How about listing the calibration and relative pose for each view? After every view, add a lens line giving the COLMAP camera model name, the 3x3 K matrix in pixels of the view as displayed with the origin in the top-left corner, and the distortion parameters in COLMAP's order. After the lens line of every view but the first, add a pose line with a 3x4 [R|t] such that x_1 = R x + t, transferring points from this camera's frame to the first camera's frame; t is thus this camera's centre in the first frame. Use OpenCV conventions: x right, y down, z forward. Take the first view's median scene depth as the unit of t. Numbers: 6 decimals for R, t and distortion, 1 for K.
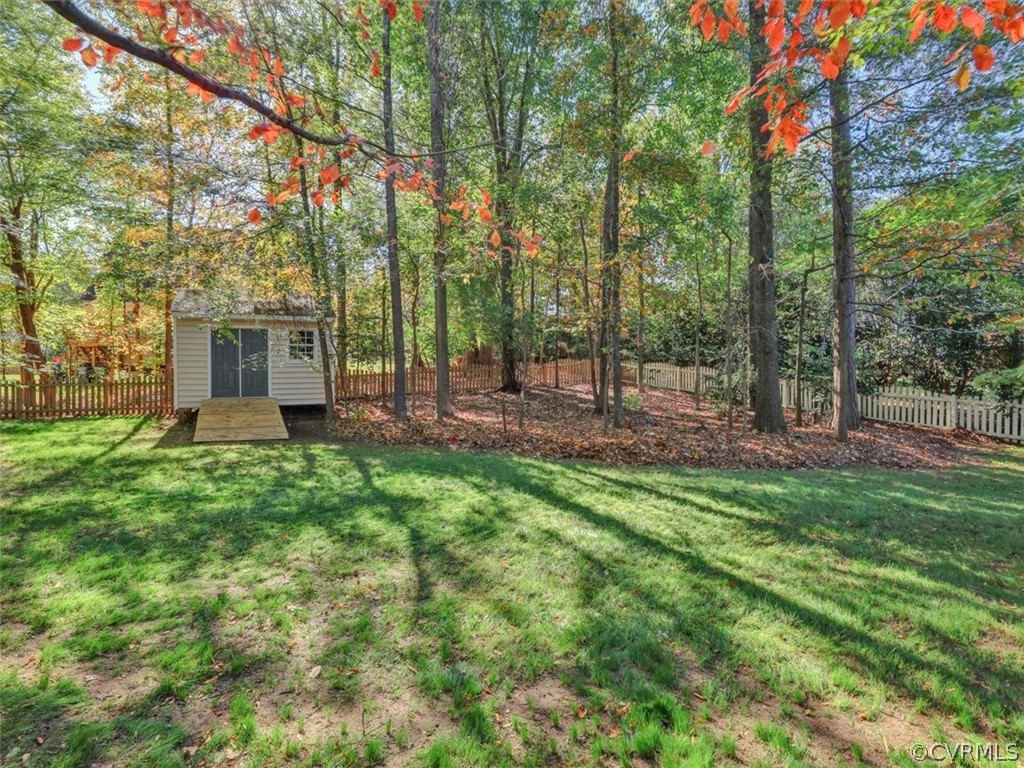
lens RADIAL K [[543.1, 0, 512.0], [0, 543.1, 384.0], [0, 0, 1]] dist [-0.032271, 0.013442]
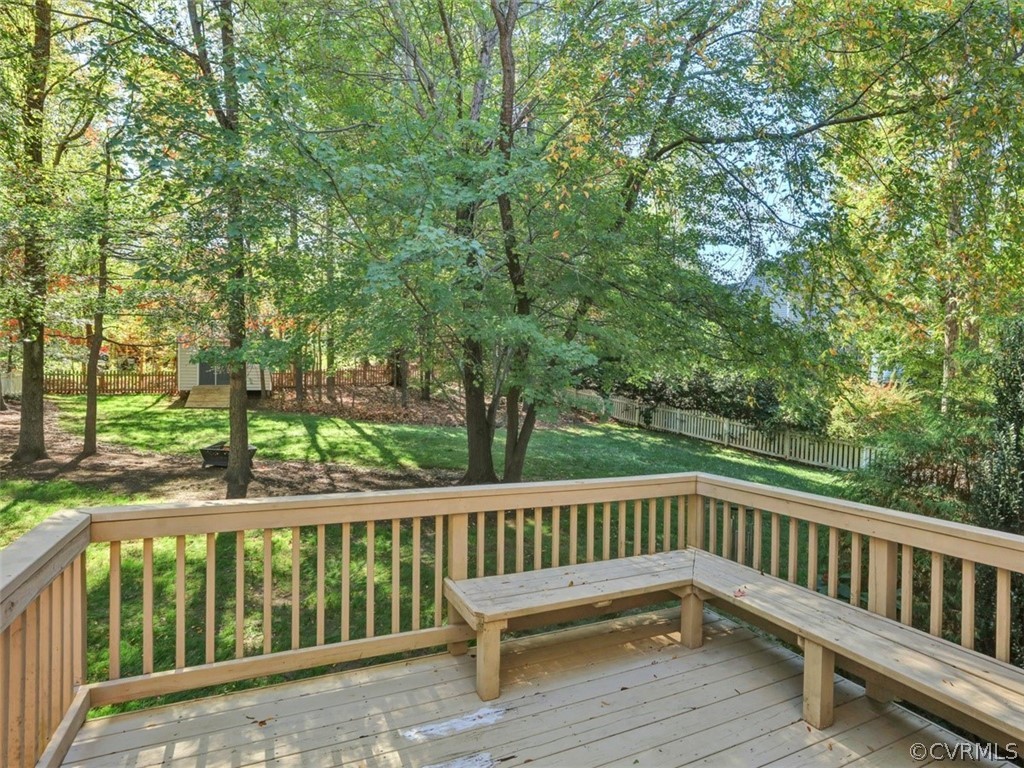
lens RADIAL K [[543.1, 0, 512.0], [0, 543.1, 384.0], [0, 0, 1]] dist [-0.032271, 0.013442]
pose [[0.999187, 0.029345, -0.027662, 0.595426], [-0.028904, 0.999450, 0.016234, -0.041781], [0.028123, -0.015422, 0.999486, -0.851019]]
